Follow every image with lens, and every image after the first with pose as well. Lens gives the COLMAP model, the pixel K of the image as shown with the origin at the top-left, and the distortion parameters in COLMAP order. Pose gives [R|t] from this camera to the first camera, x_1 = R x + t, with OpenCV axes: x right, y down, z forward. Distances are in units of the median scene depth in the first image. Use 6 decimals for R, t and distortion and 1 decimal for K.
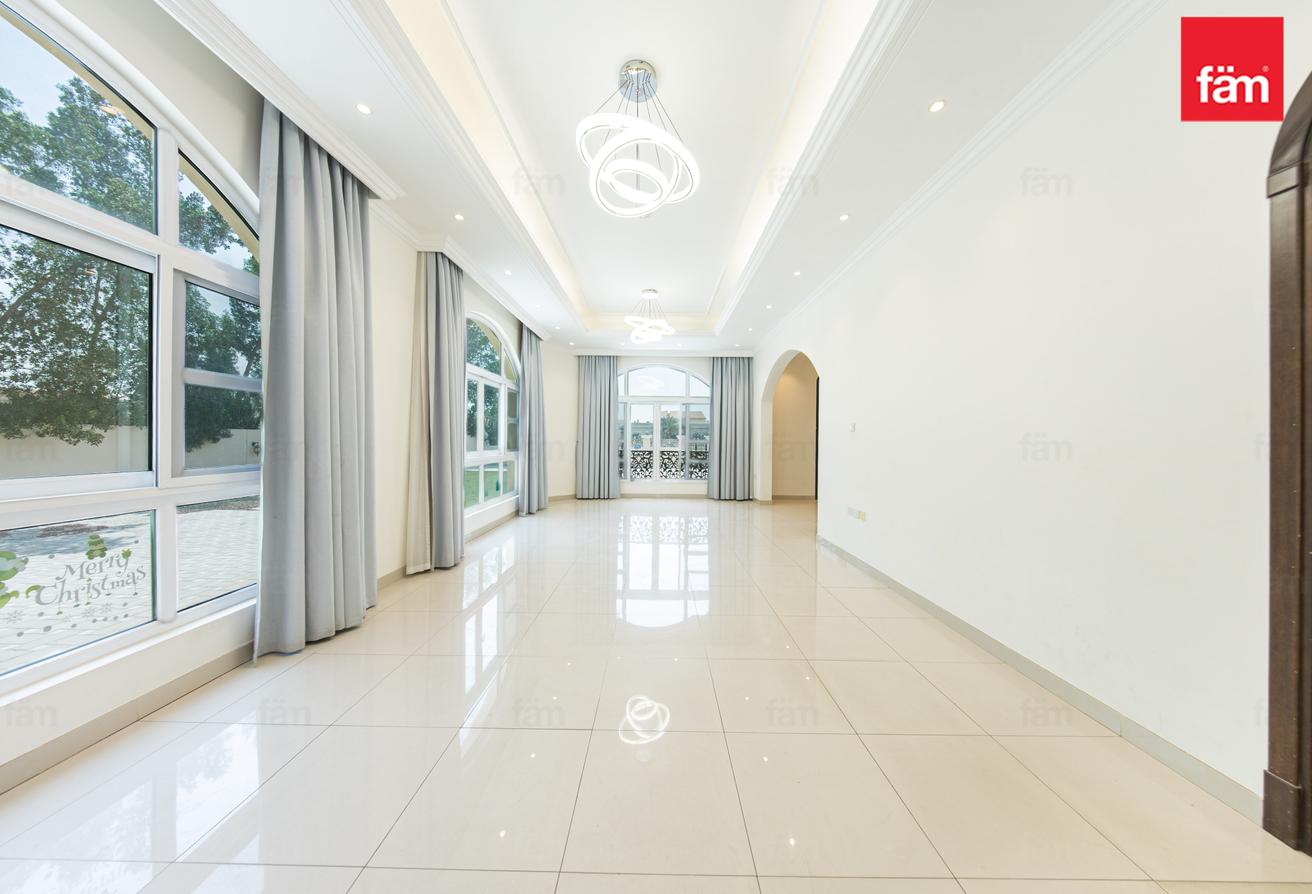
lens RADIAL K [[399.5, 0, 659.8], [0, 399.5, 439.2], [0, 0, 1]] dist [0.000057, -0.000057]
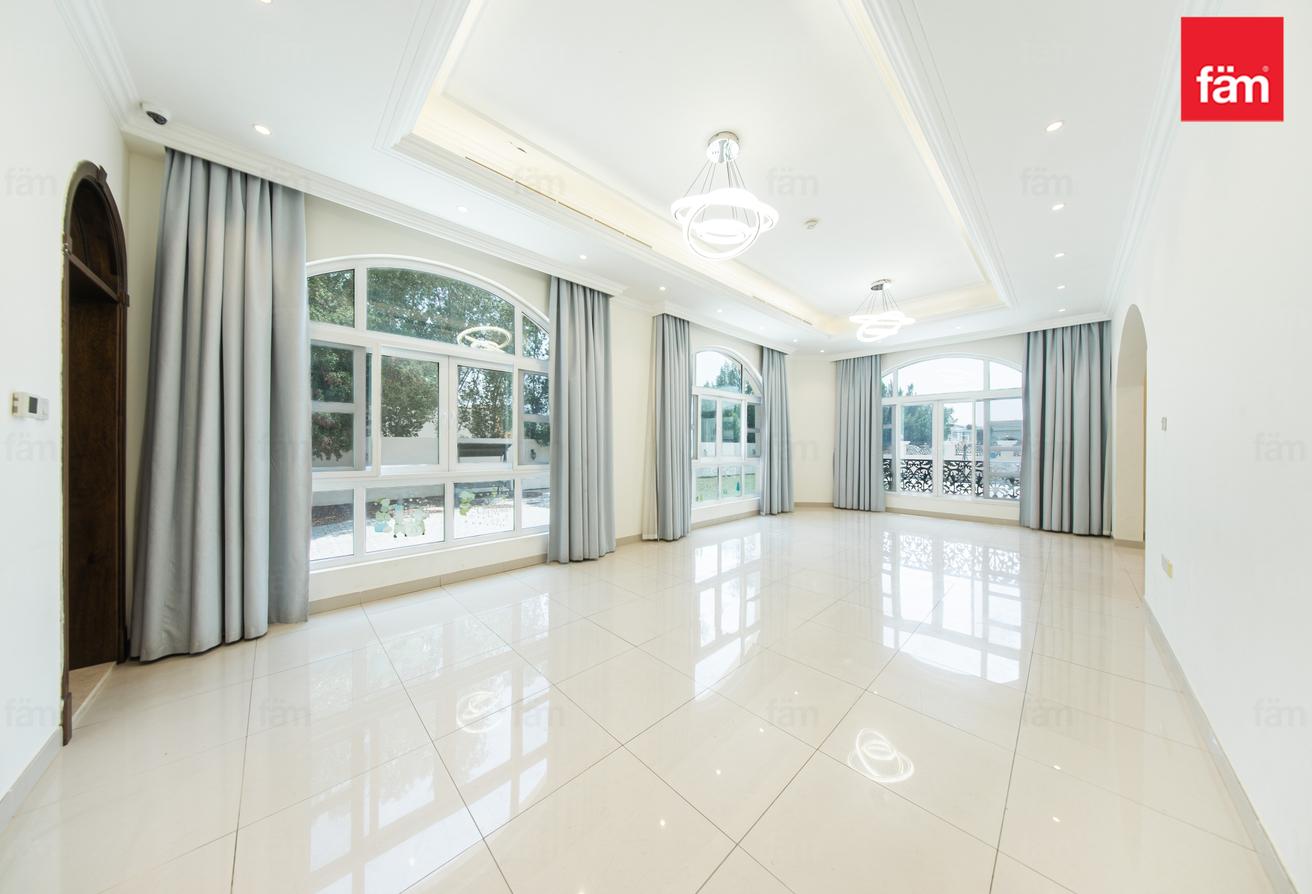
lens RADIAL K [[399.5, 0, 659.8], [0, 399.5, 439.2], [0, 0, 1]] dist [0.000057, -0.000057]
pose [[0.694447, -0.020738, -0.719245, 0.215443], [0.005589, 0.999710, -0.023428, 0.002822], [0.719522, 0.012250, 0.694362, 0.011083]]
